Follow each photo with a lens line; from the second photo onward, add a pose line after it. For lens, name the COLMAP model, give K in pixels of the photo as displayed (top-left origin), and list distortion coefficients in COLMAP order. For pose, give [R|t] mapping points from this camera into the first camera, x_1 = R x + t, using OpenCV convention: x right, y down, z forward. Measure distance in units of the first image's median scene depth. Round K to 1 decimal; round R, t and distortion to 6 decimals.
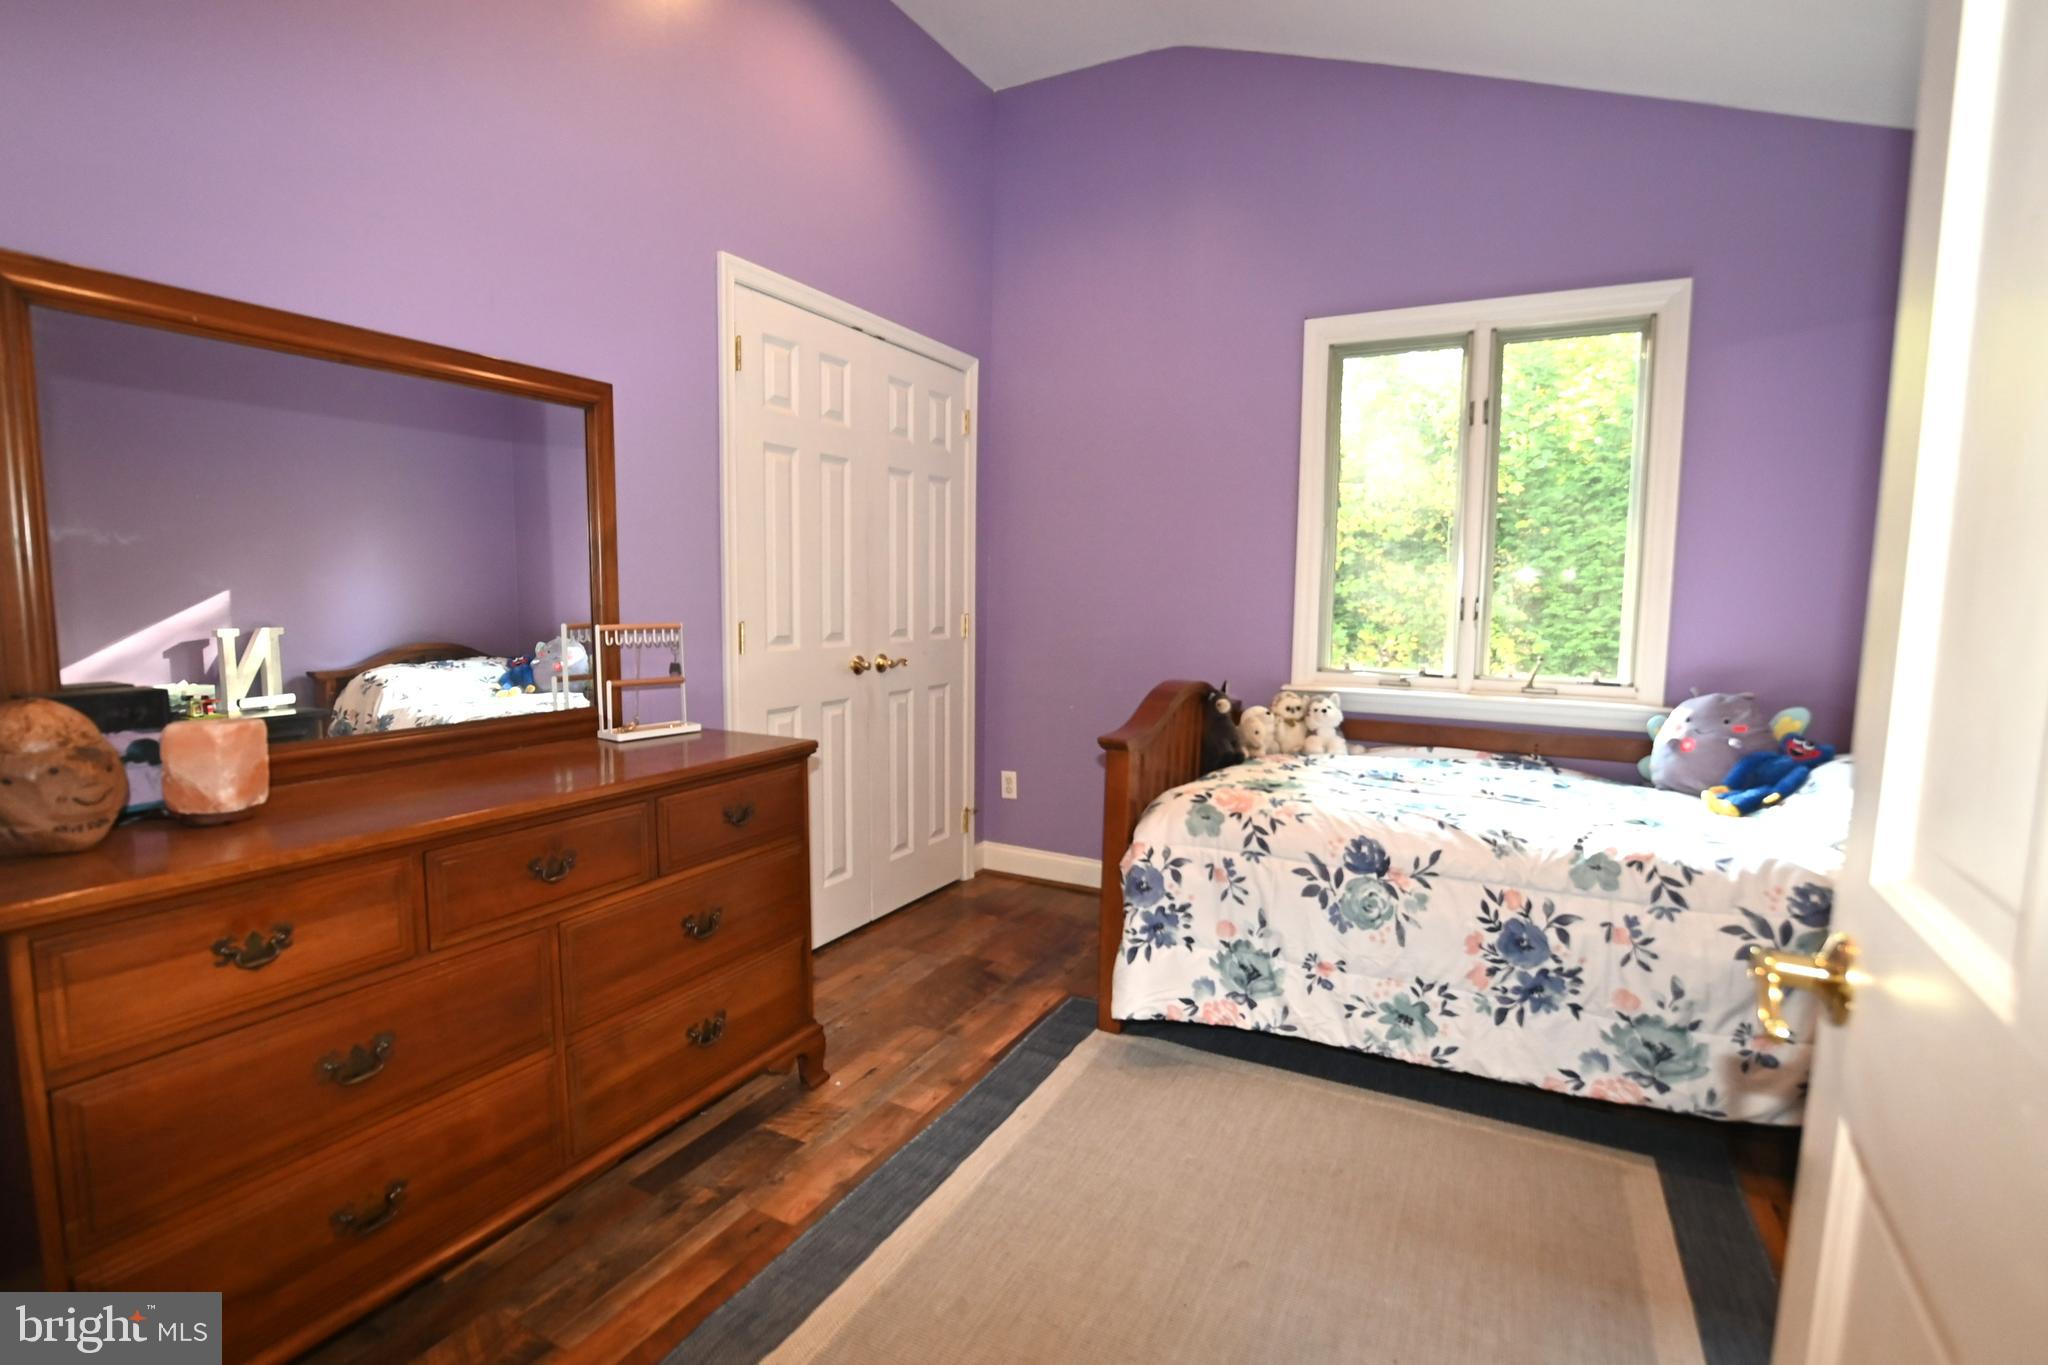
lens RADIAL K [[929.9, 0, 1023.6], [0, 929.9, 669.8], [0, 0, 1]] dist [-0.031648, 0.002982]
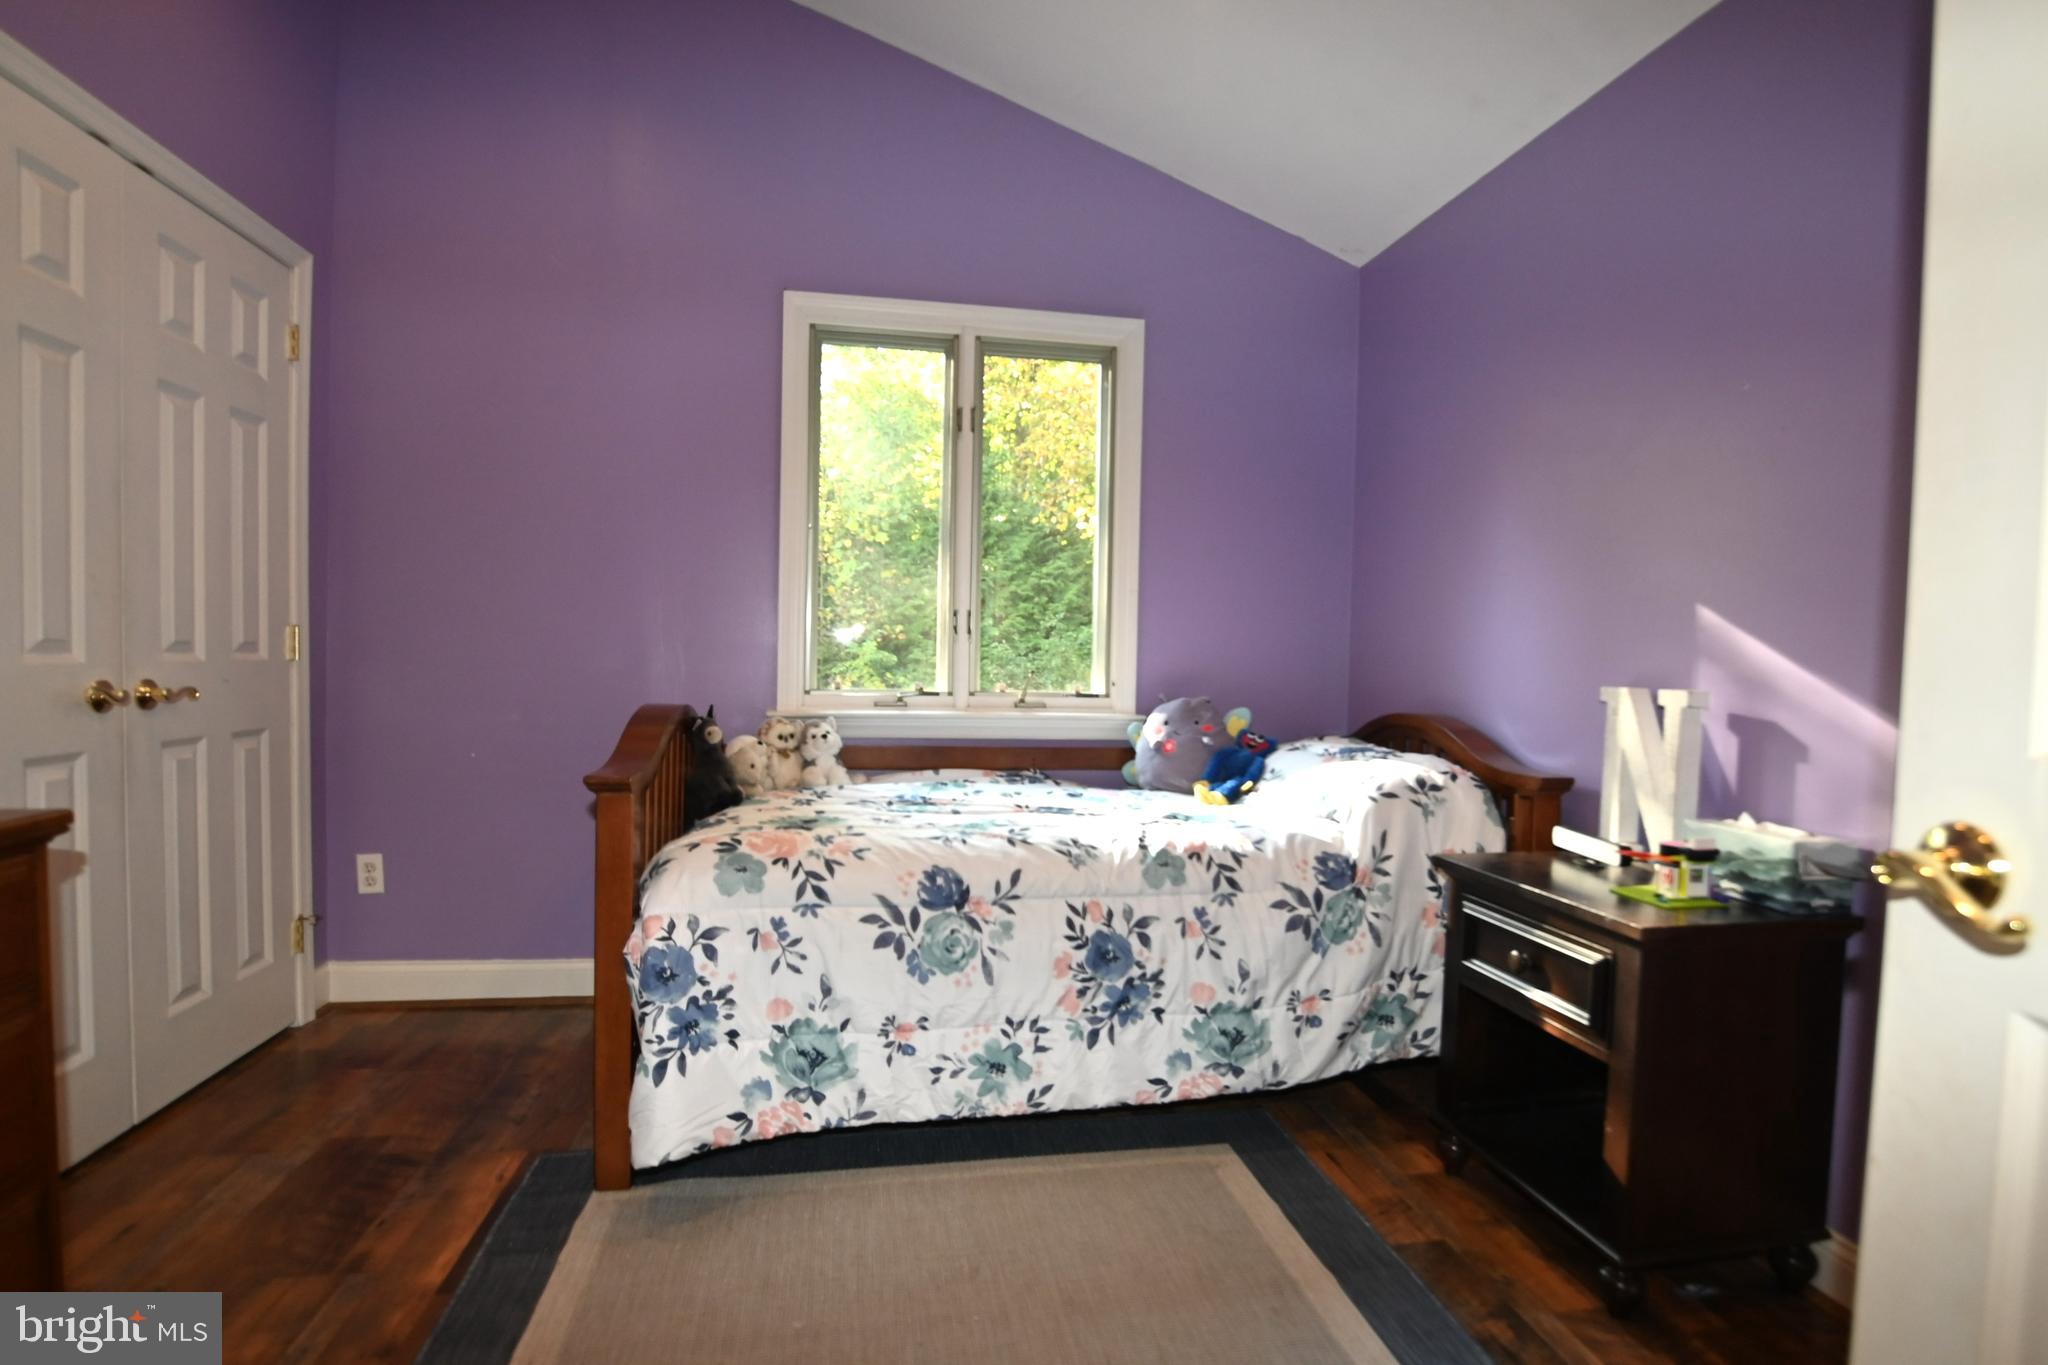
lens RADIAL K [[974.9, 0, 1018.3], [0, 974.9, 687.2], [0, 0, 1]] dist [-0.033749, 0.002521]
pose [[0.788749, -0.014401, 0.614547, -0.116972], [0.040423, 0.998777, -0.028478, 0.040608], [-0.613385, 0.047304, 0.788366, 0.218563]]
